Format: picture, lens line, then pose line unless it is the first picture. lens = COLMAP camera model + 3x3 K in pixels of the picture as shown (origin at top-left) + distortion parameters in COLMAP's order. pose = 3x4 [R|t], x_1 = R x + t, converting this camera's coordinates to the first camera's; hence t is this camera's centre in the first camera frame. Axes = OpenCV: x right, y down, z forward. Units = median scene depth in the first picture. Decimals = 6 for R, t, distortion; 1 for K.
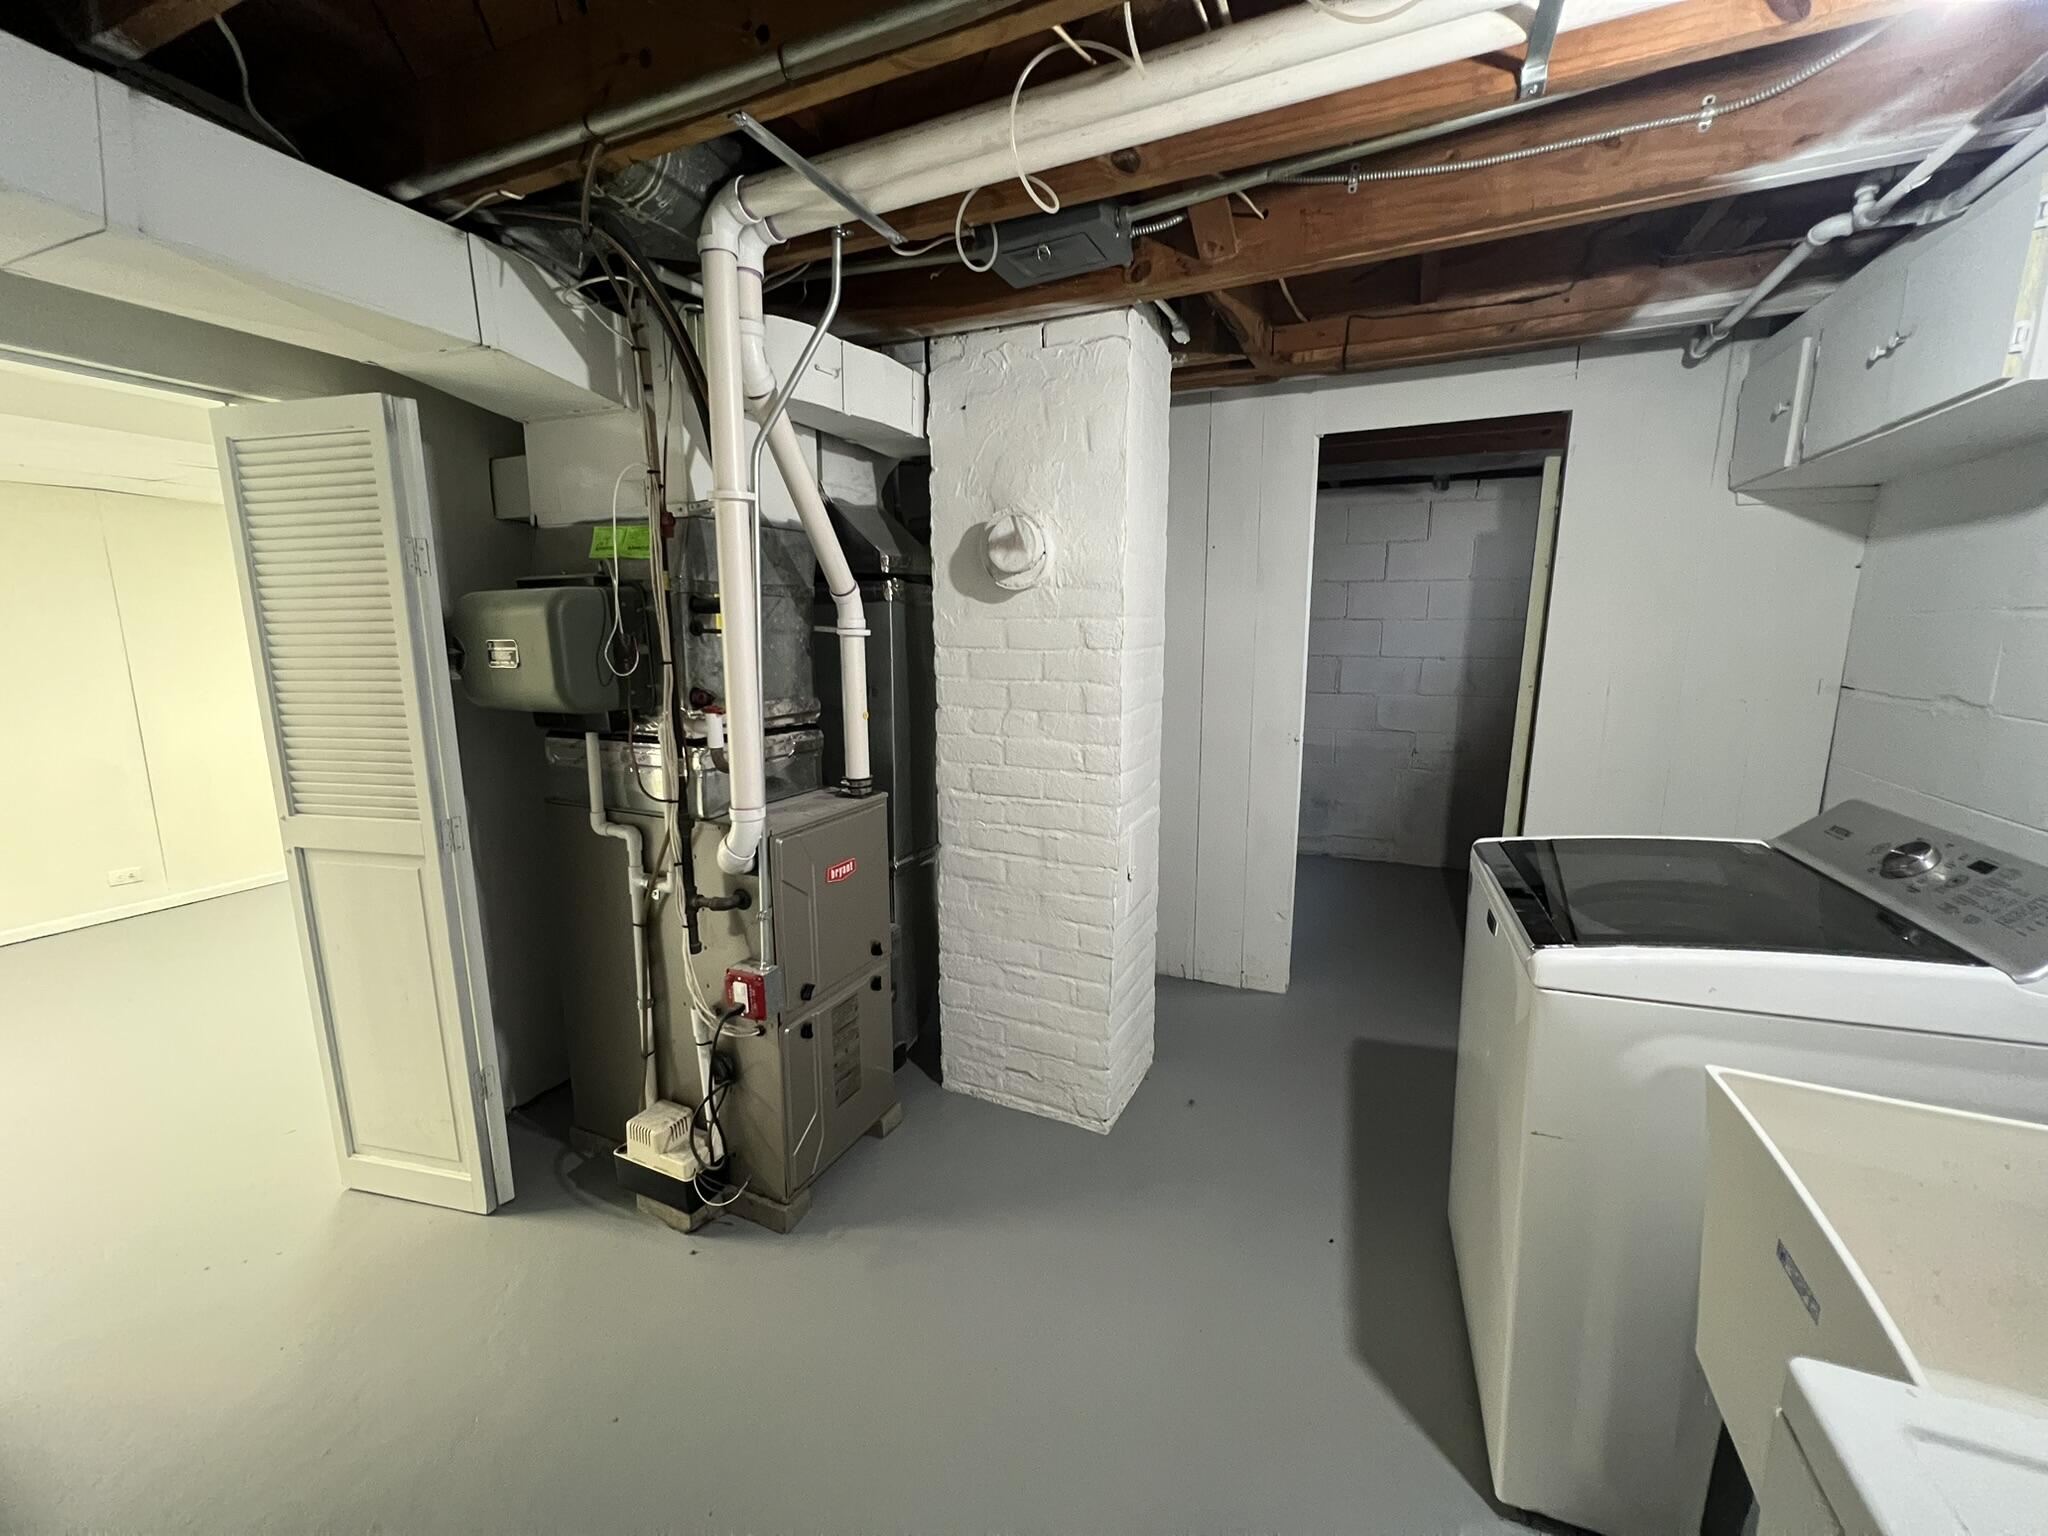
lens RADIAL K [[822.5, 0, 1024.6], [0, 822.5, 763.8], [0, 0, 1]] dist [-0.000215, 0.000073]
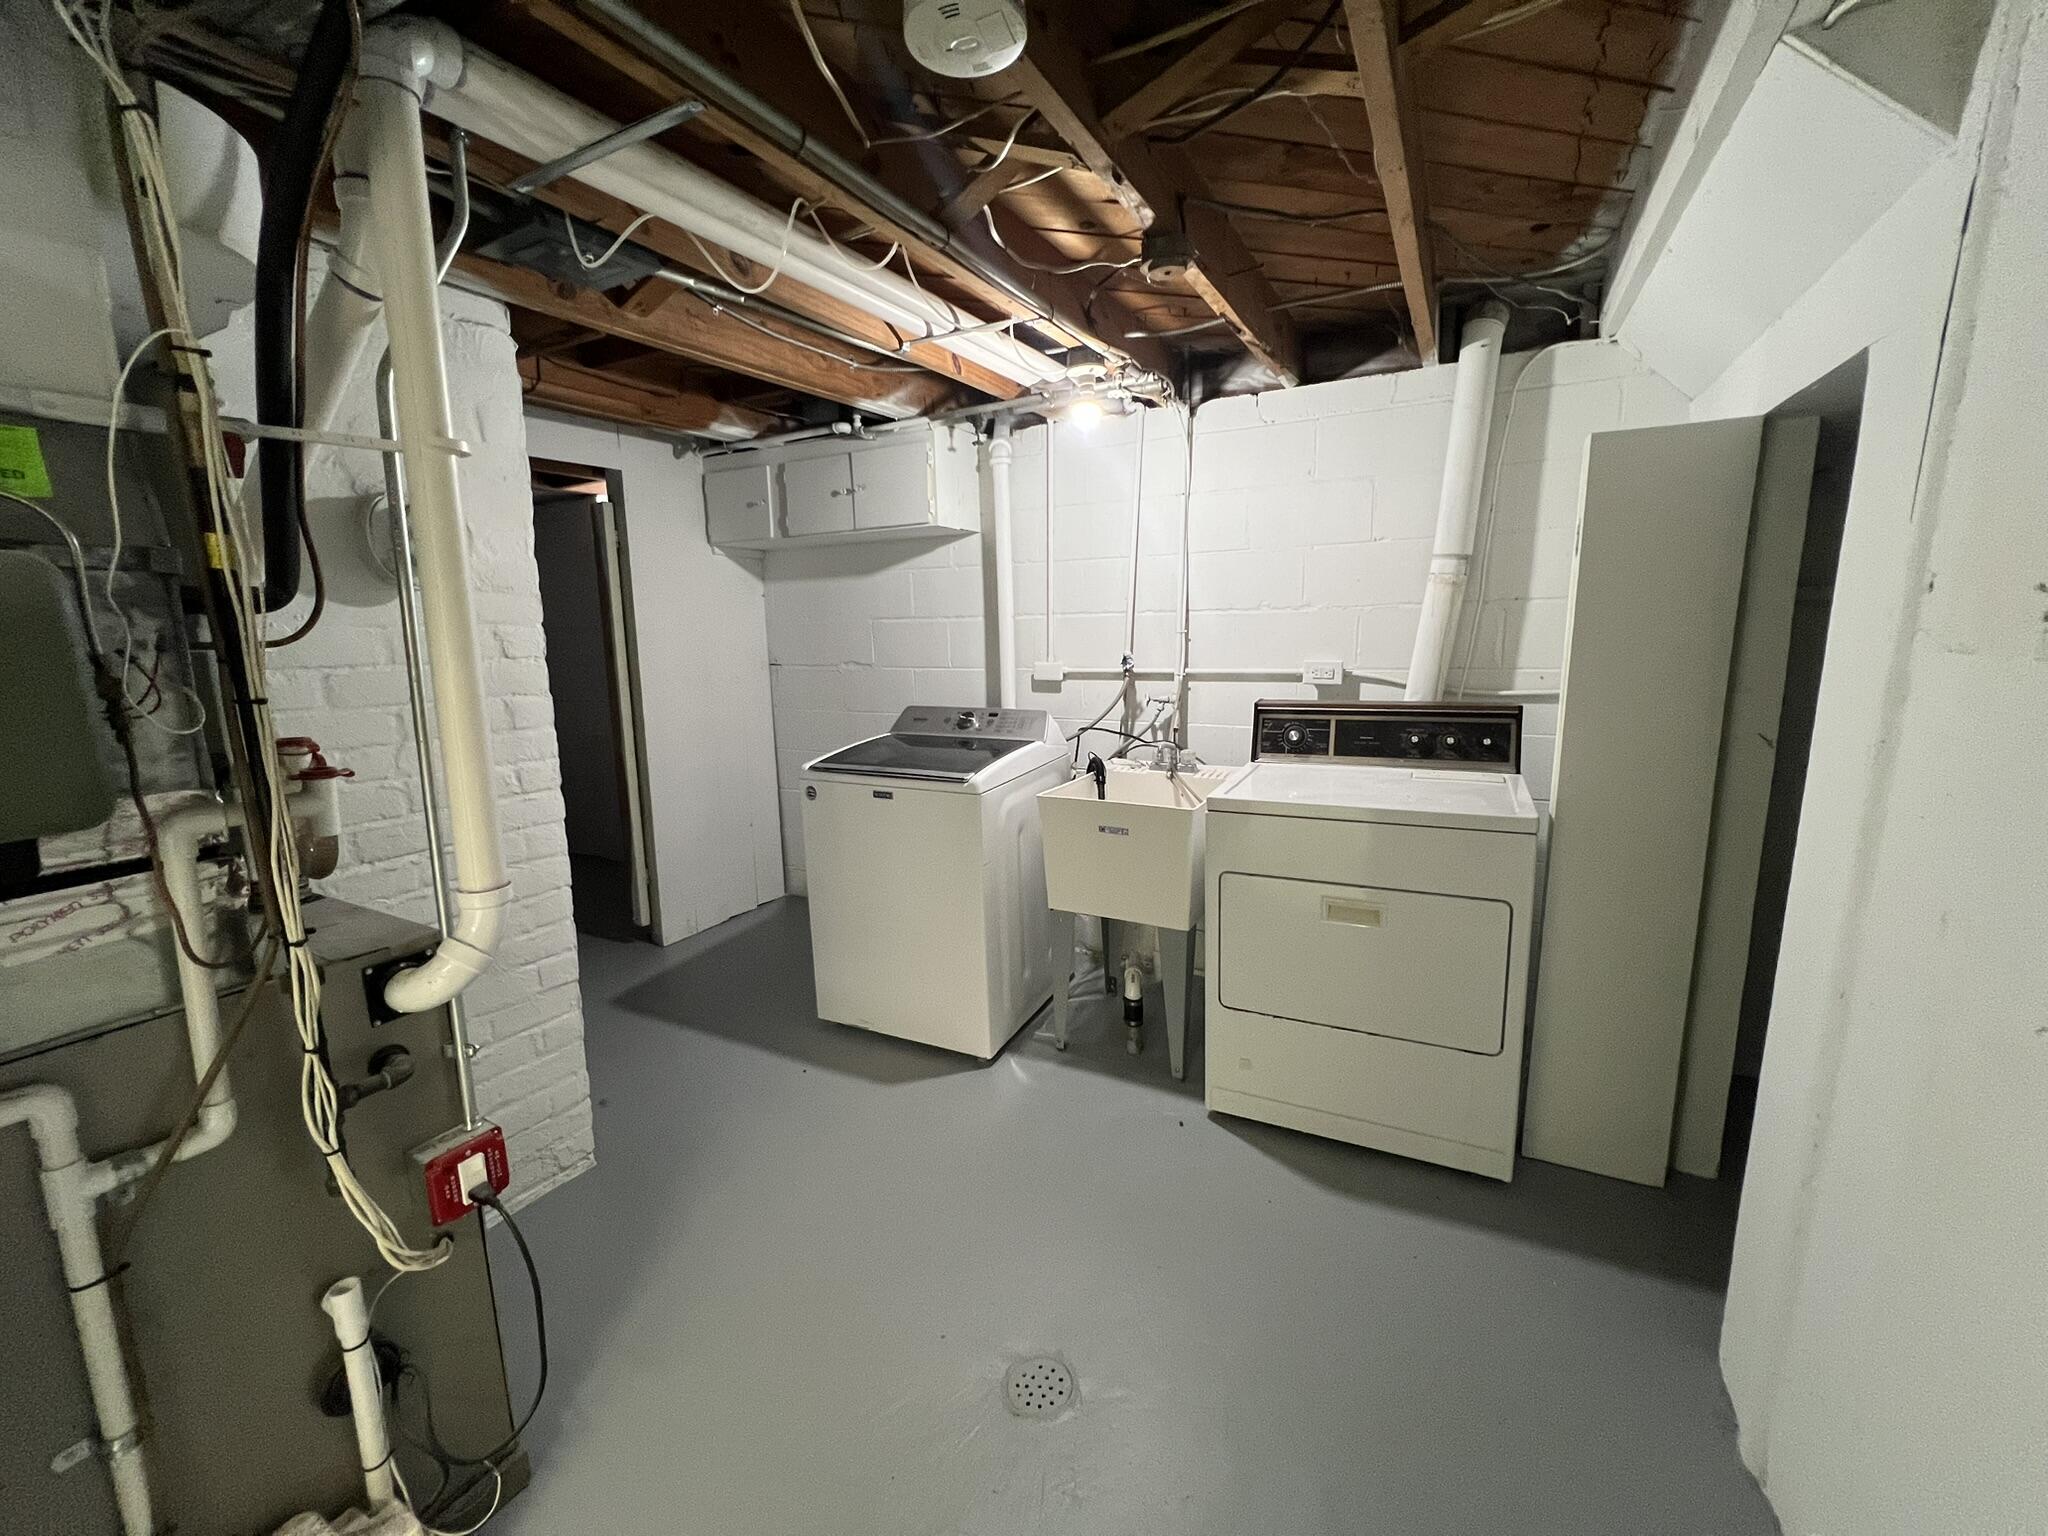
lens RADIAL K [[822.5, 0, 1018.5], [0, 822.5, 764.3], [0, 0, 1]] dist [-0.000215, 0.000073]
pose [[0.081121, -0.168116, 0.982424, -0.833011], [0.190017, 0.970203, 0.150334, -0.058485], [-0.978424, 0.174482, 0.110649, 0.384639]]
